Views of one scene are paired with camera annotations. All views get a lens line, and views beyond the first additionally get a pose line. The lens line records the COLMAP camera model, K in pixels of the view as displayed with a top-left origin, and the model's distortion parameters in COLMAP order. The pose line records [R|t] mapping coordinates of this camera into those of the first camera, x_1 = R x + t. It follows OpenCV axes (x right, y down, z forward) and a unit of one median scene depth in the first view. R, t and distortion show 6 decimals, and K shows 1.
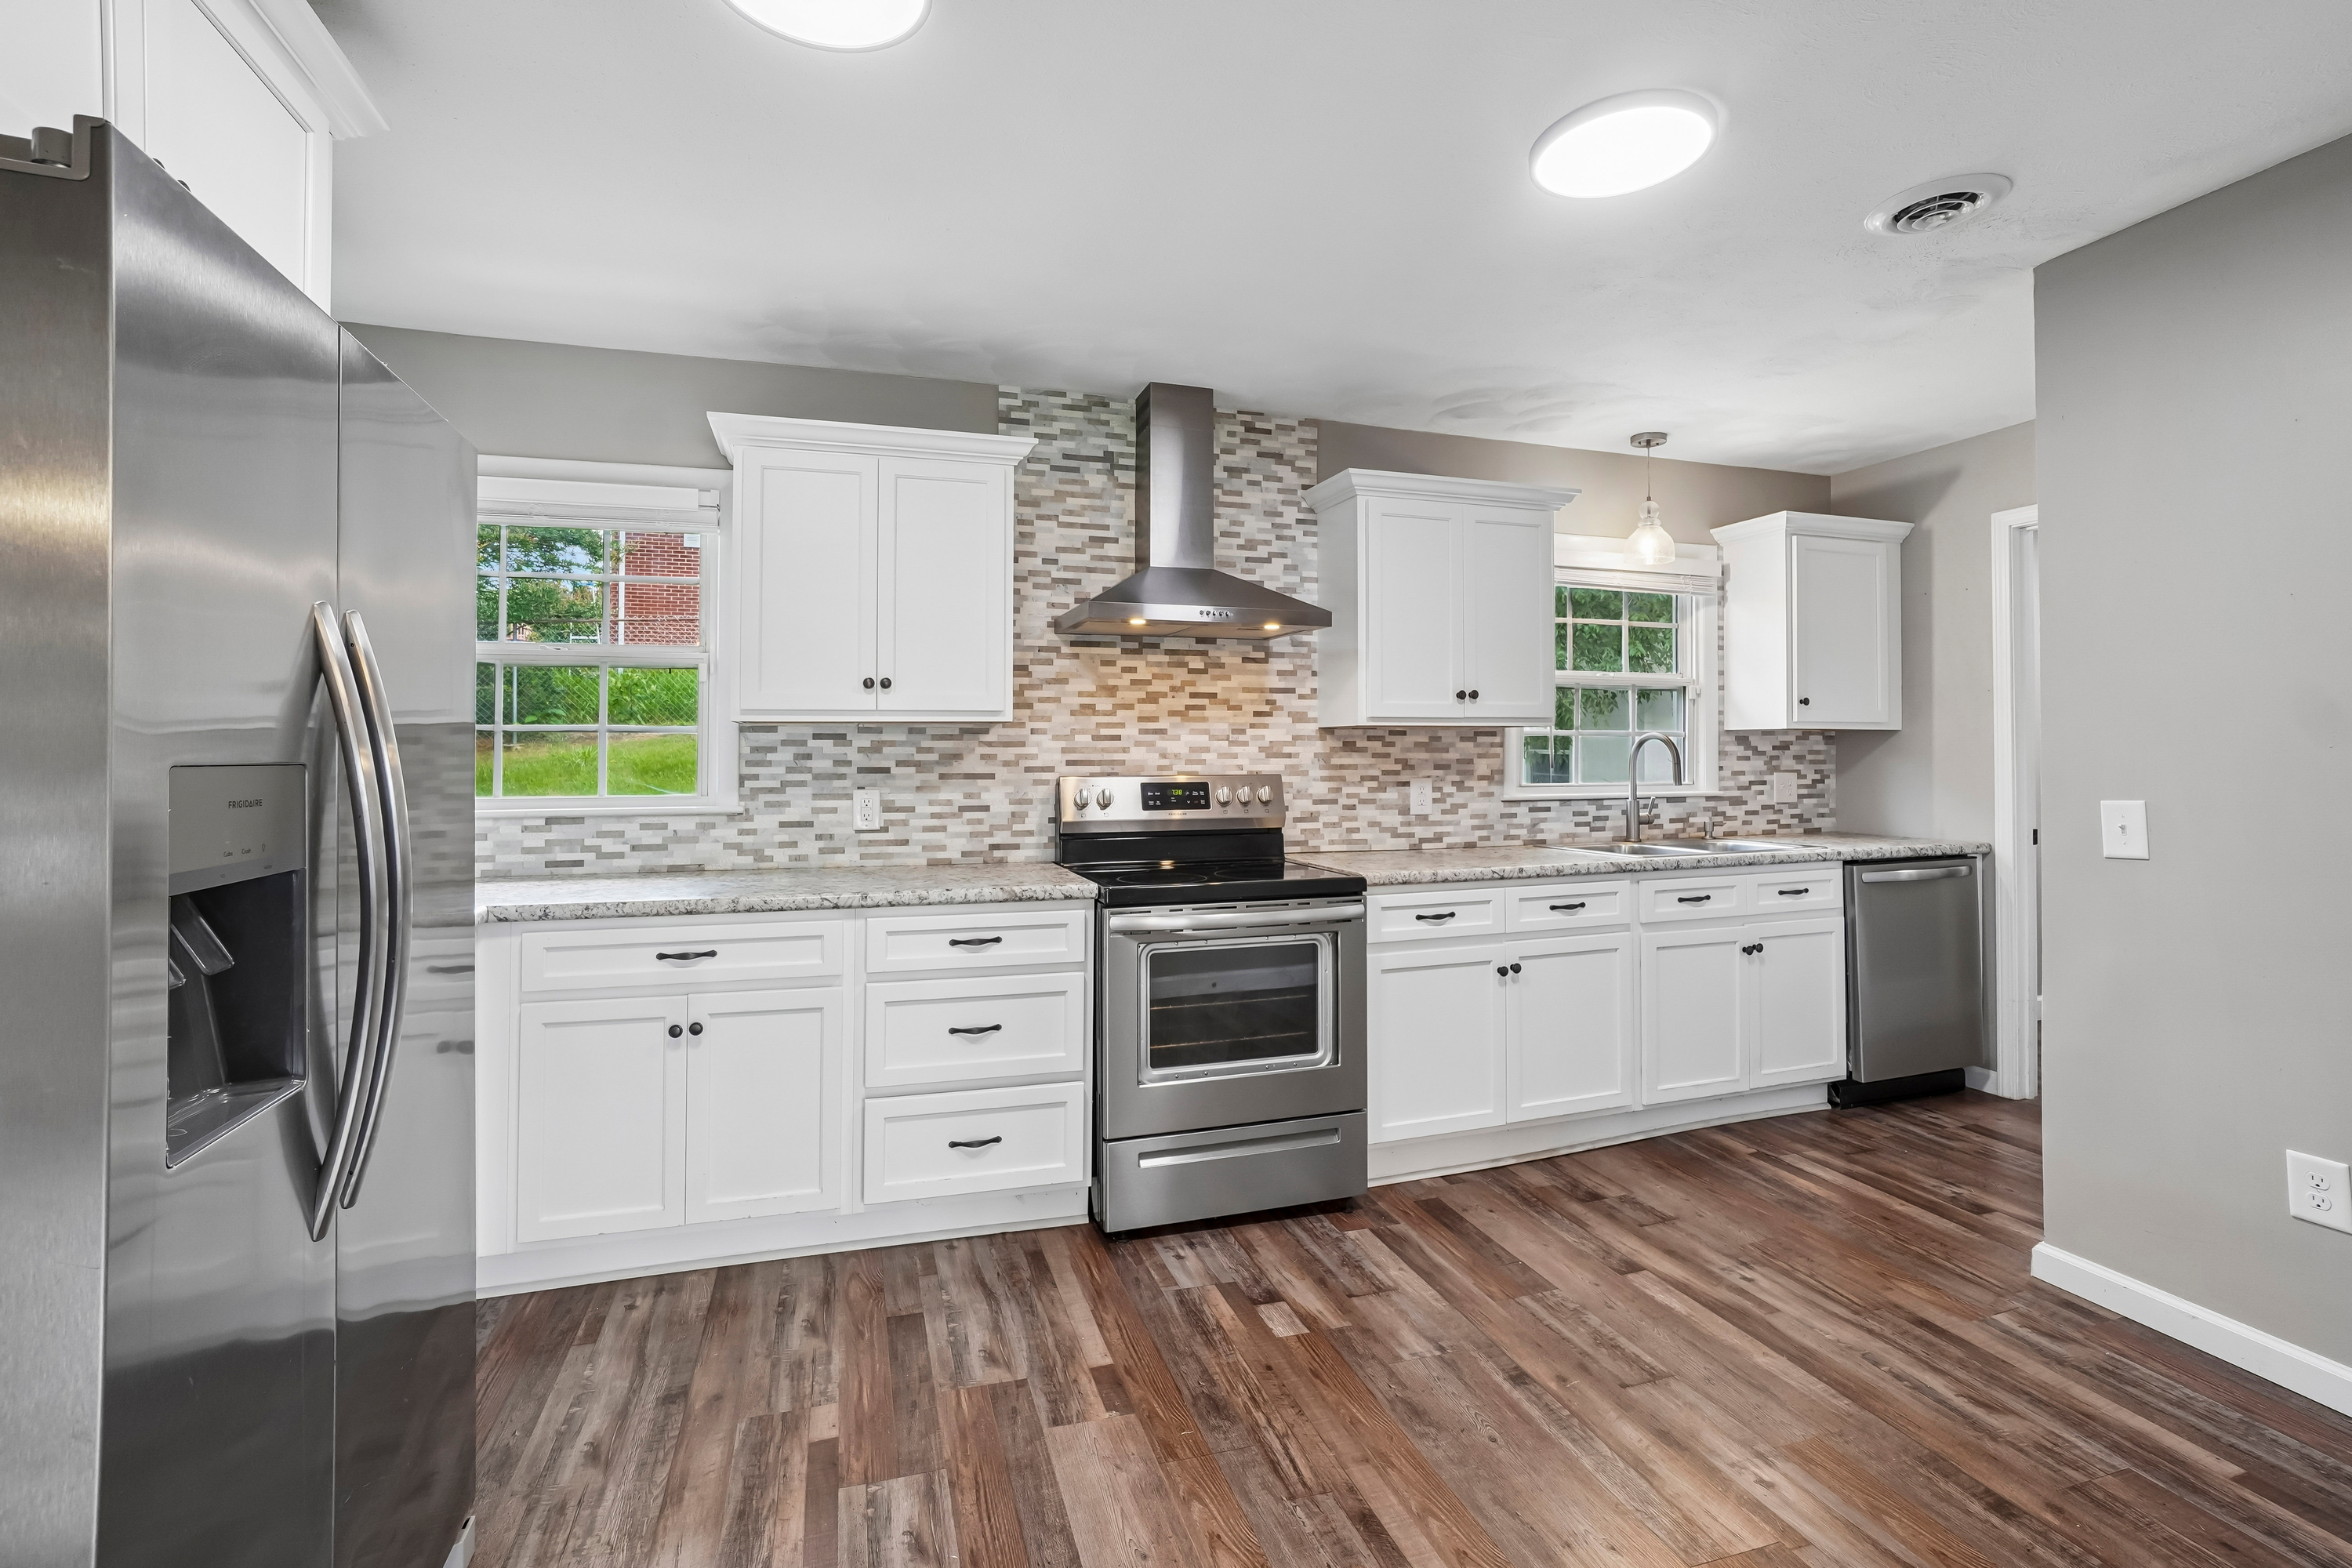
lens RADIAL K [[1041.8, 0, 1176.6], [0, 1041.8, 726.3], [0, 0, 1]] dist [-0.033021, 0.000288]
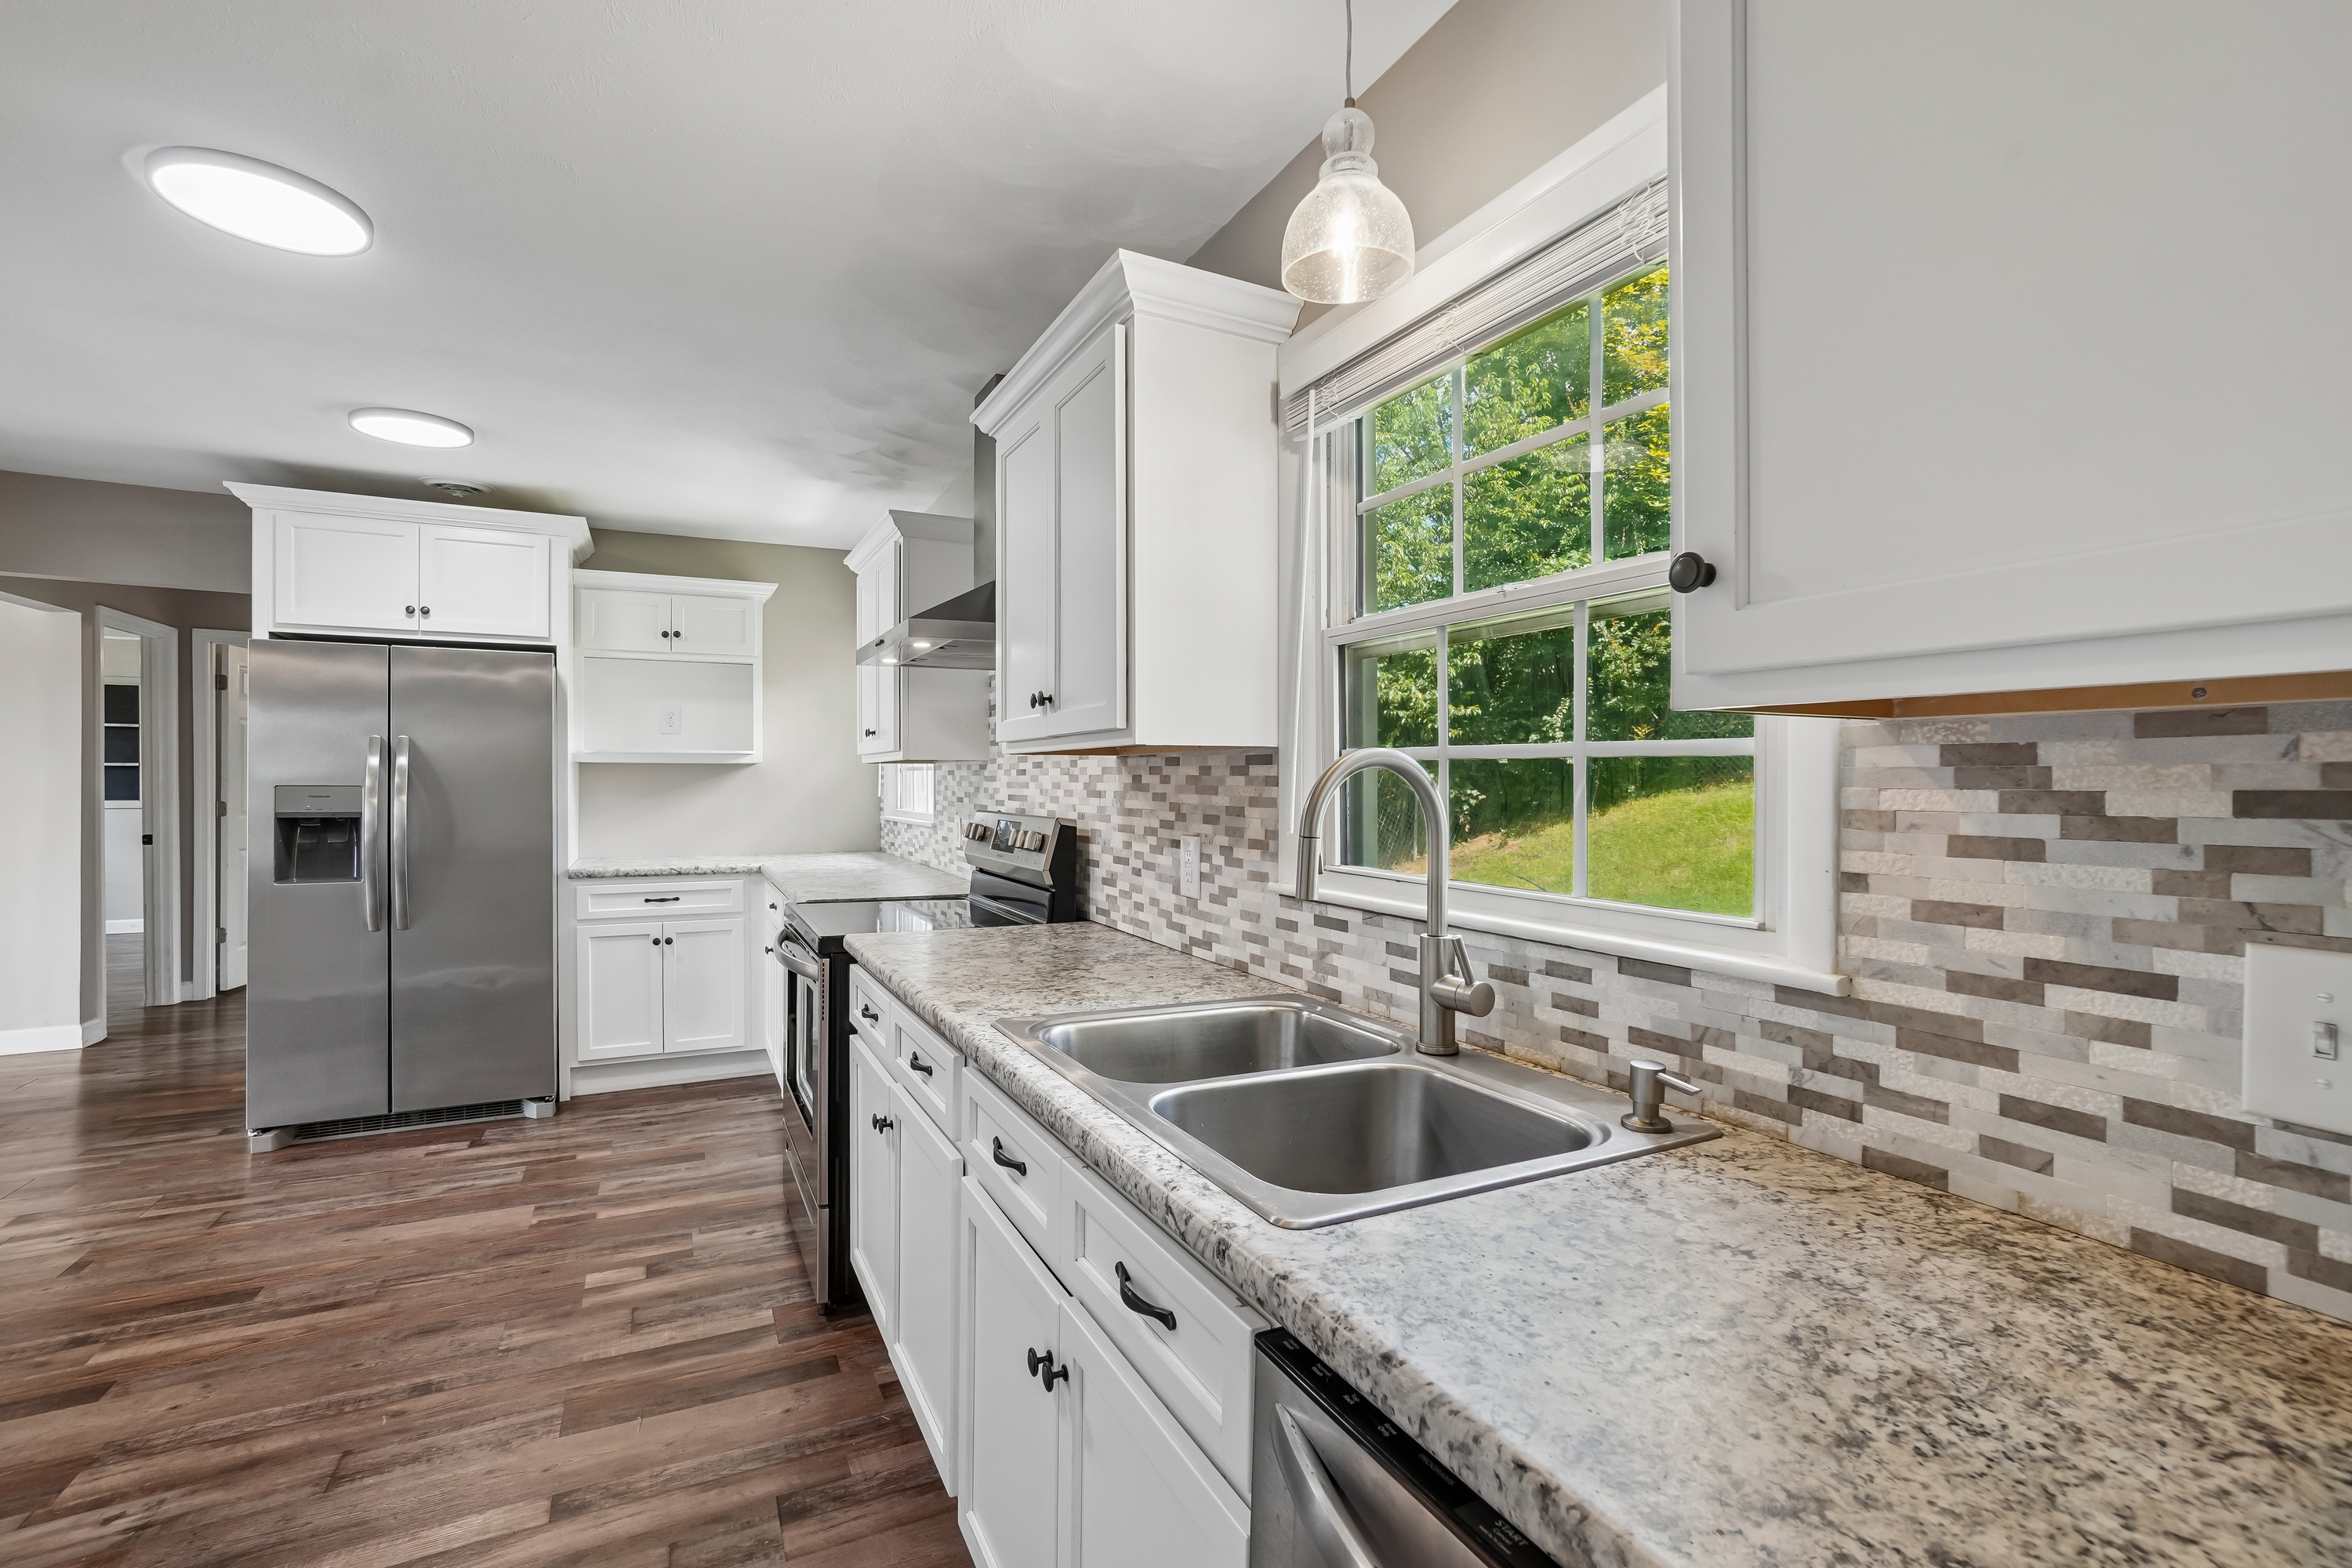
lens RADIAL K [[1044.6, 0, 1172.9], [0, 1044.6, 768.5], [0, 0, 1]] dist [-0.051410, 0.024814]
pose [[0.151295, -0.006957, -0.988464, 0.875408], [0.020867, 0.999775, -0.003843, 0.013647], [0.988268, -0.020045, 0.151406, 0.952455]]
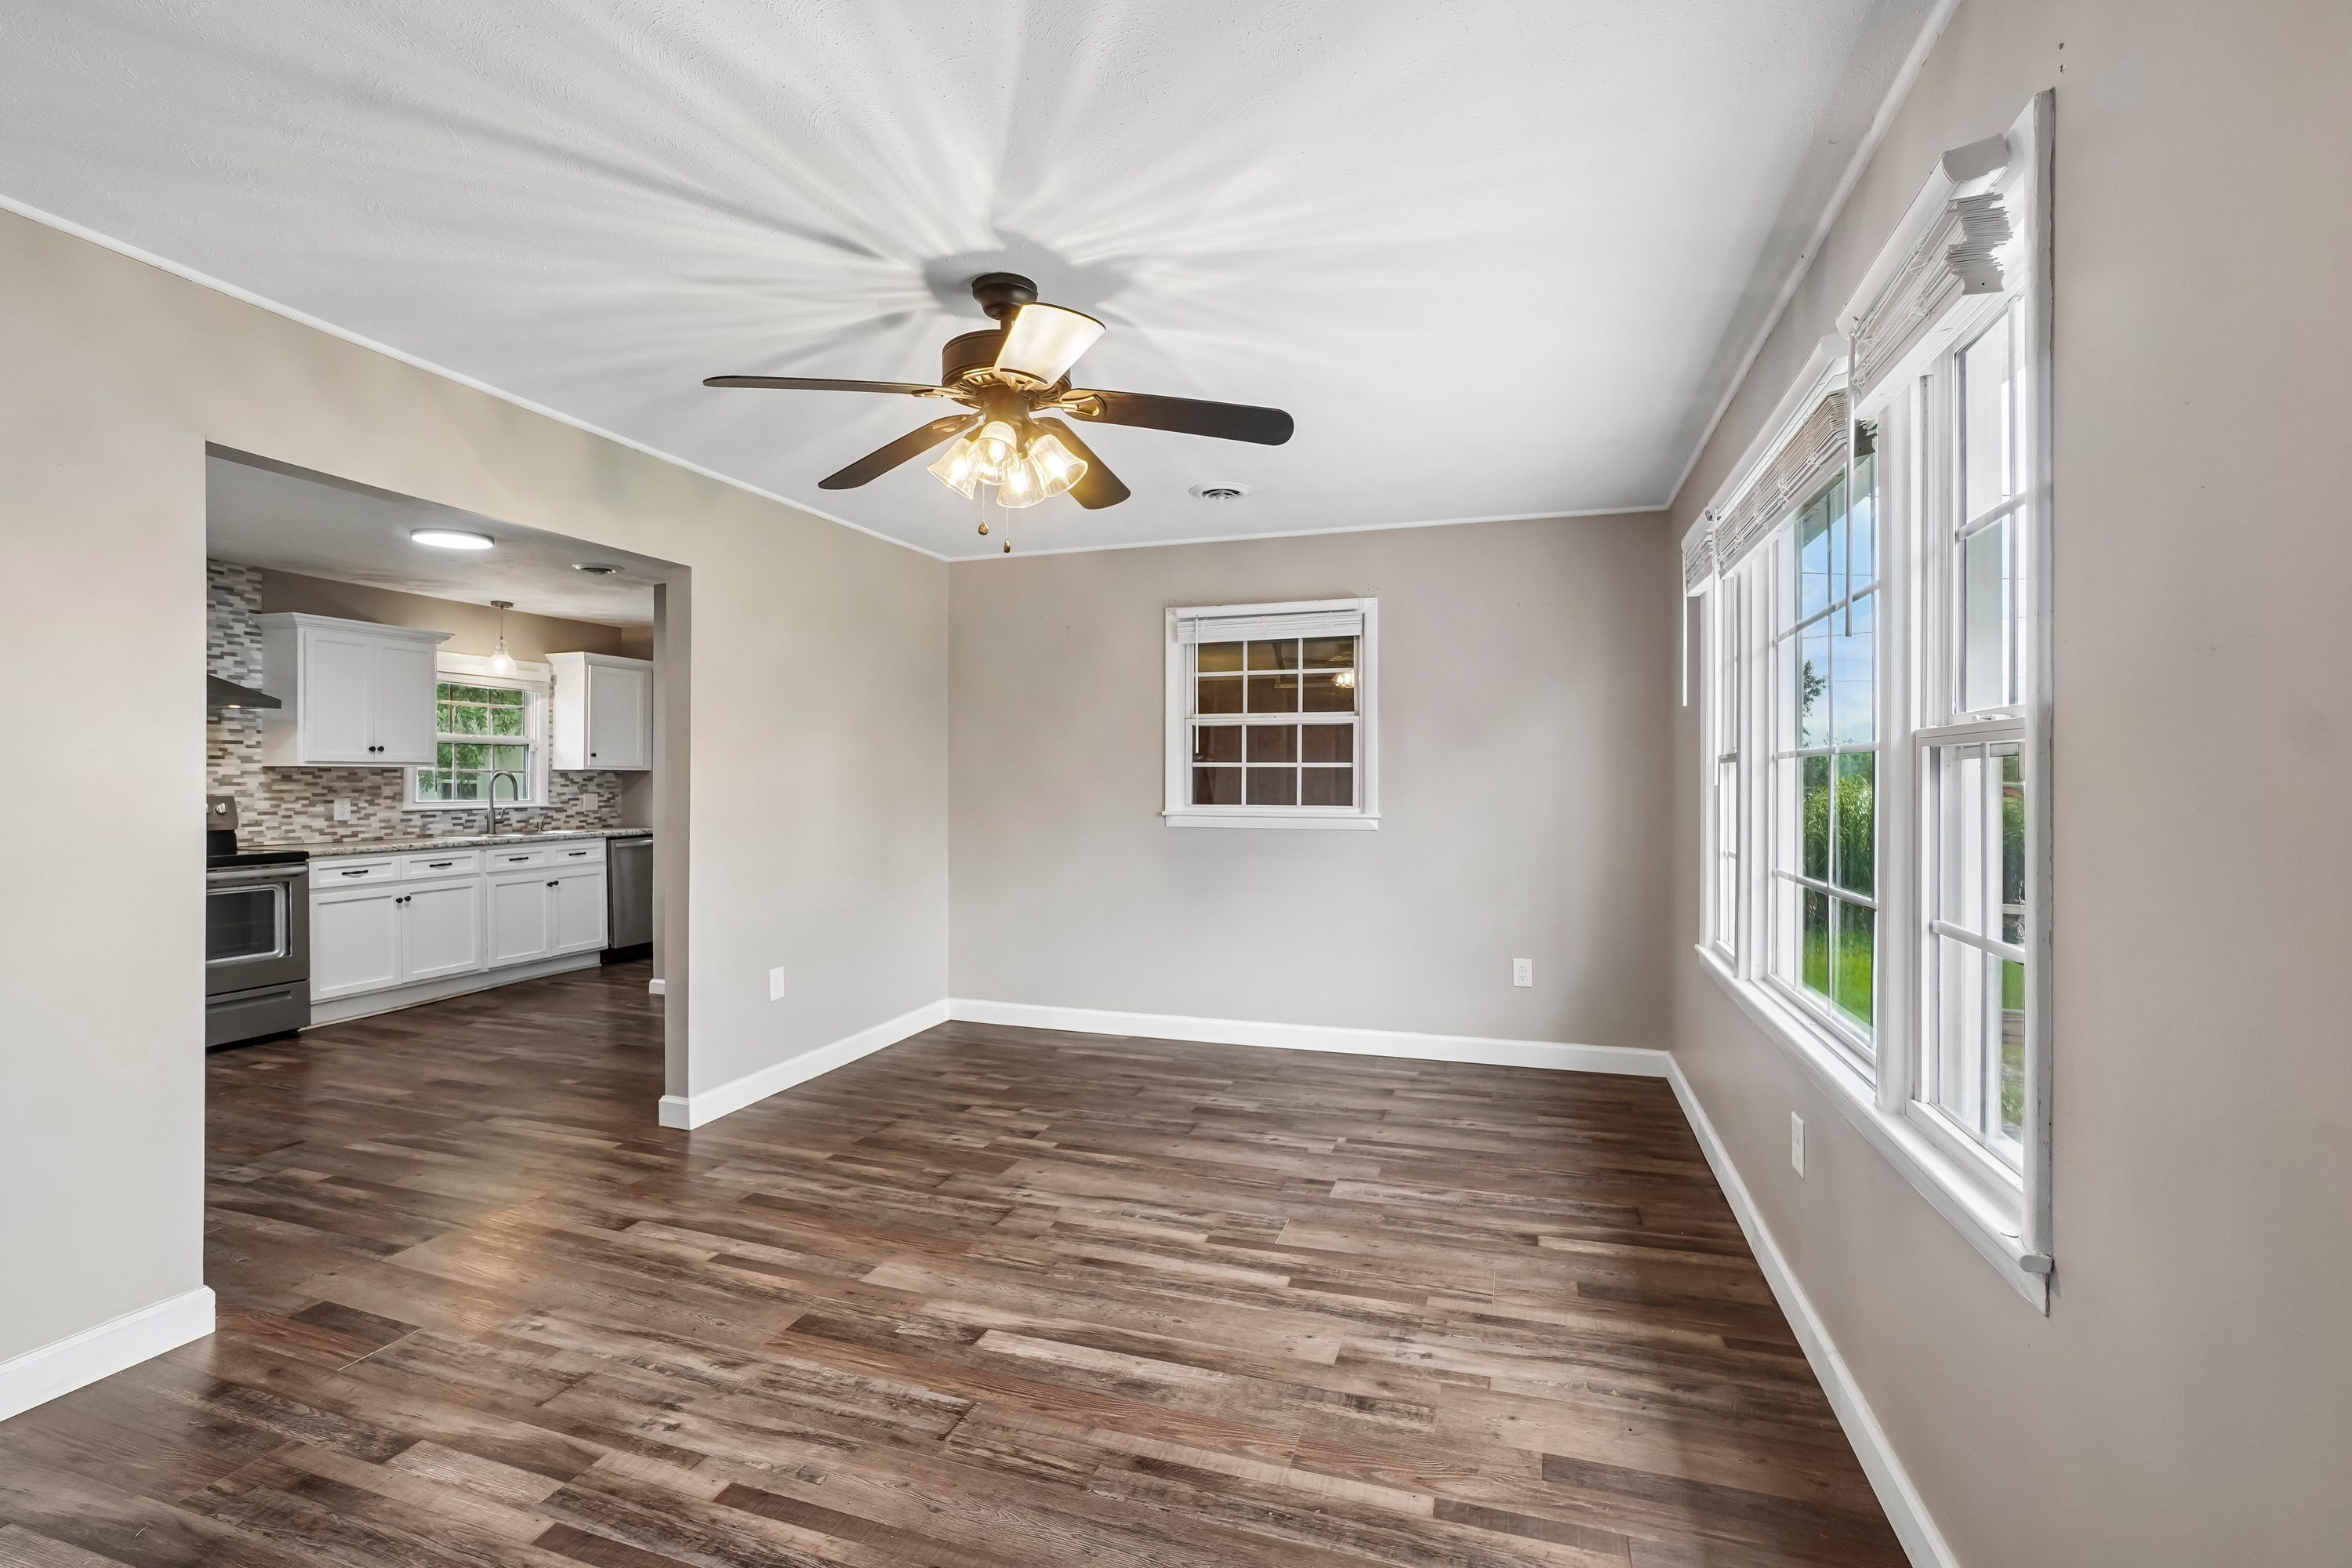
lens RADIAL K [[1036.1, 0, 1167.5], [0, 1036.1, 786.1], [0, 0, 1]] dist [-0.051183, 0.025461]
pose [[0.595065, -0.003949, 0.803668, -0.282009], [-0.018638, 0.999651, 0.018712, -0.023410], [-0.803461, -0.026114, 0.594784, -1.023954]]
